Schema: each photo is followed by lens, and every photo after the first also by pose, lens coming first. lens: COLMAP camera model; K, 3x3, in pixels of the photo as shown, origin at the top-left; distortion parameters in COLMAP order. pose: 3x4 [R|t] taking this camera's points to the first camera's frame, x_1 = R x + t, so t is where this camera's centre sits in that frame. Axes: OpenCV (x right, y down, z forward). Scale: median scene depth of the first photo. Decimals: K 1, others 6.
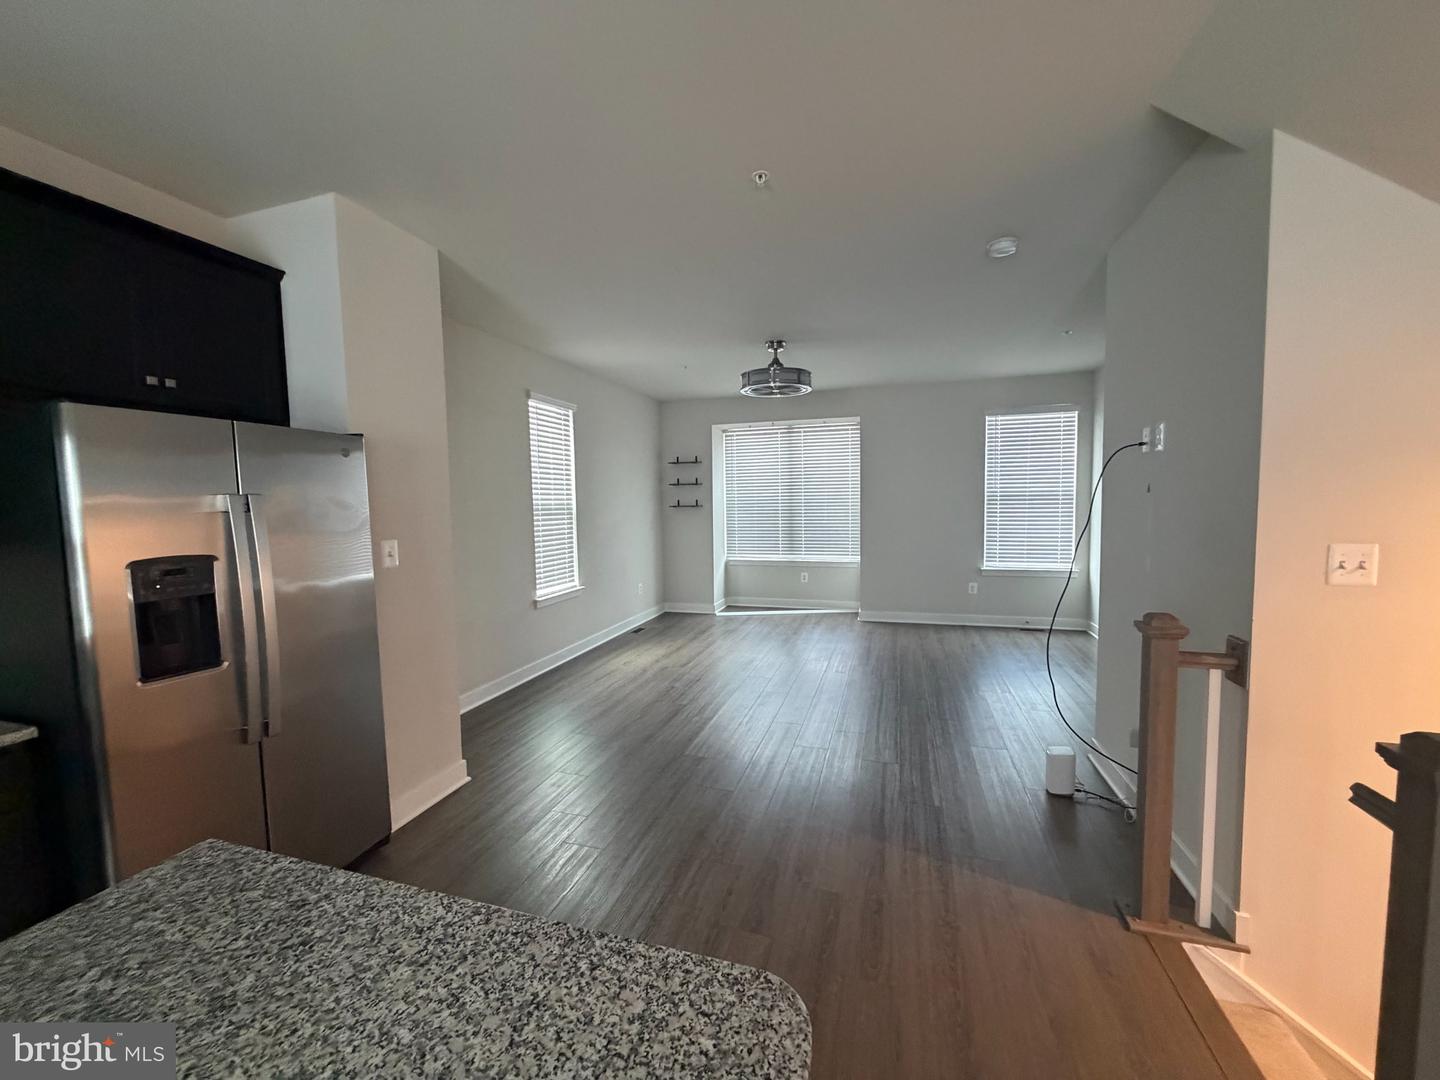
lens RADIAL K [[575.8, 0, 714.2], [0, 575.8, 542.8], [0, 0, 1]] dist [-0.006106, 0.001409]
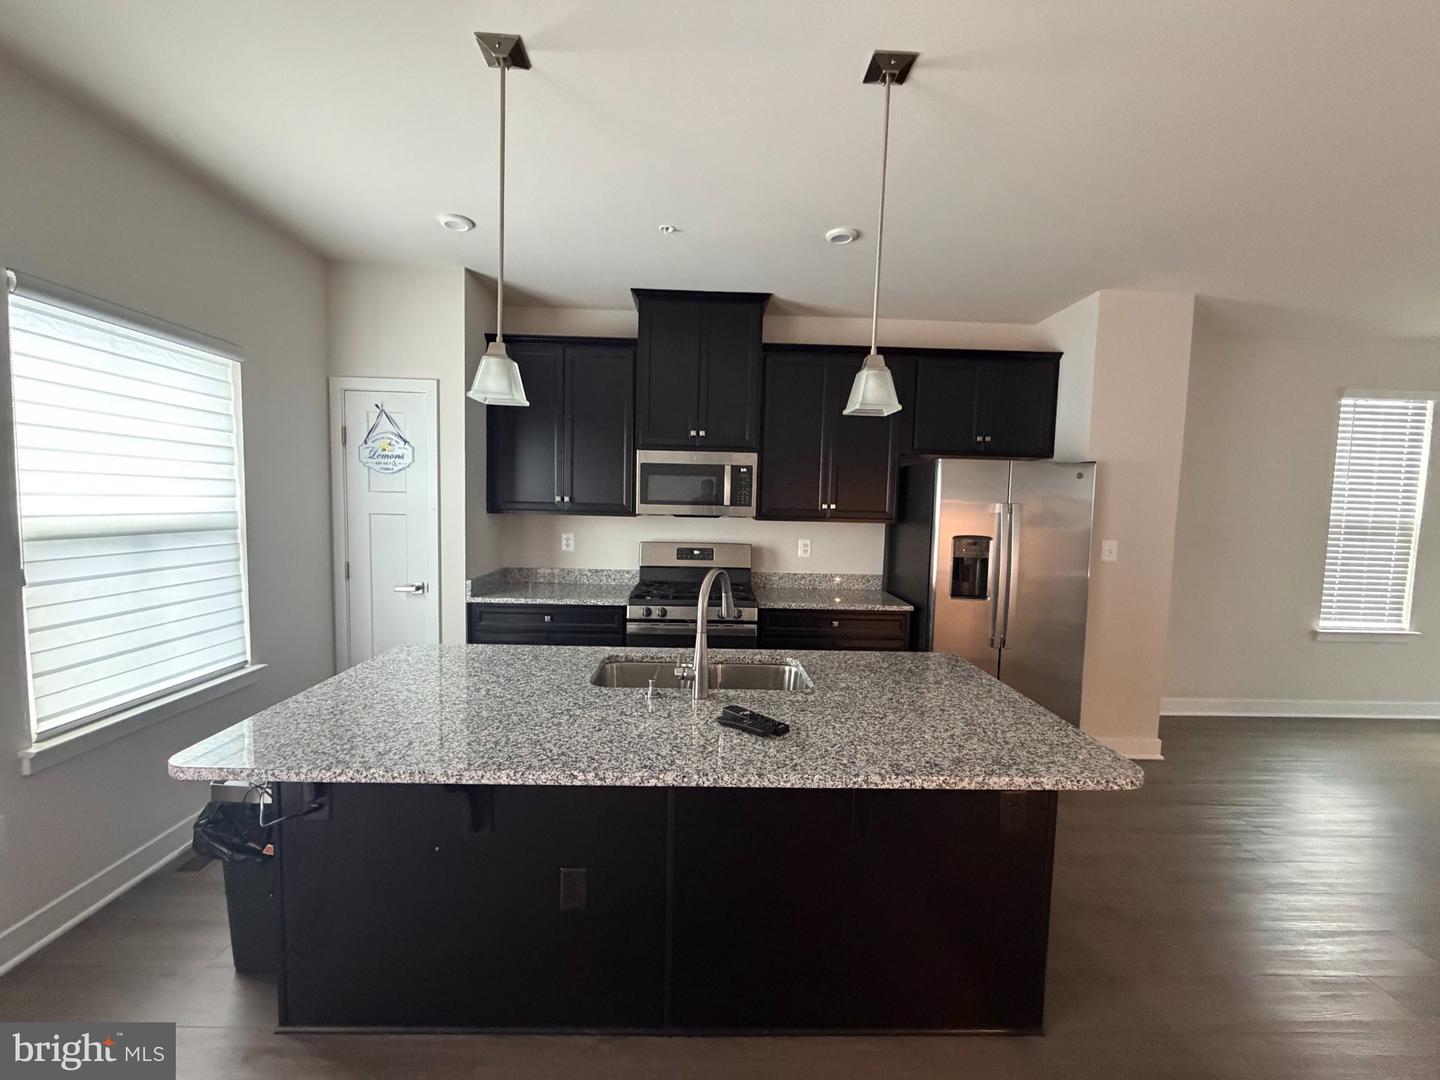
lens RADIAL K [[575.8, 0, 716.9], [0, 575.8, 540.8], [0, 0, 1]] dist [-0.006106, 0.001409]
pose [[0.326047, 0.089947, -0.941065, 0.390259], [-0.100245, 0.993140, 0.060193, 0.008068], [0.940023, 0.074711, 0.332828, -0.289361]]
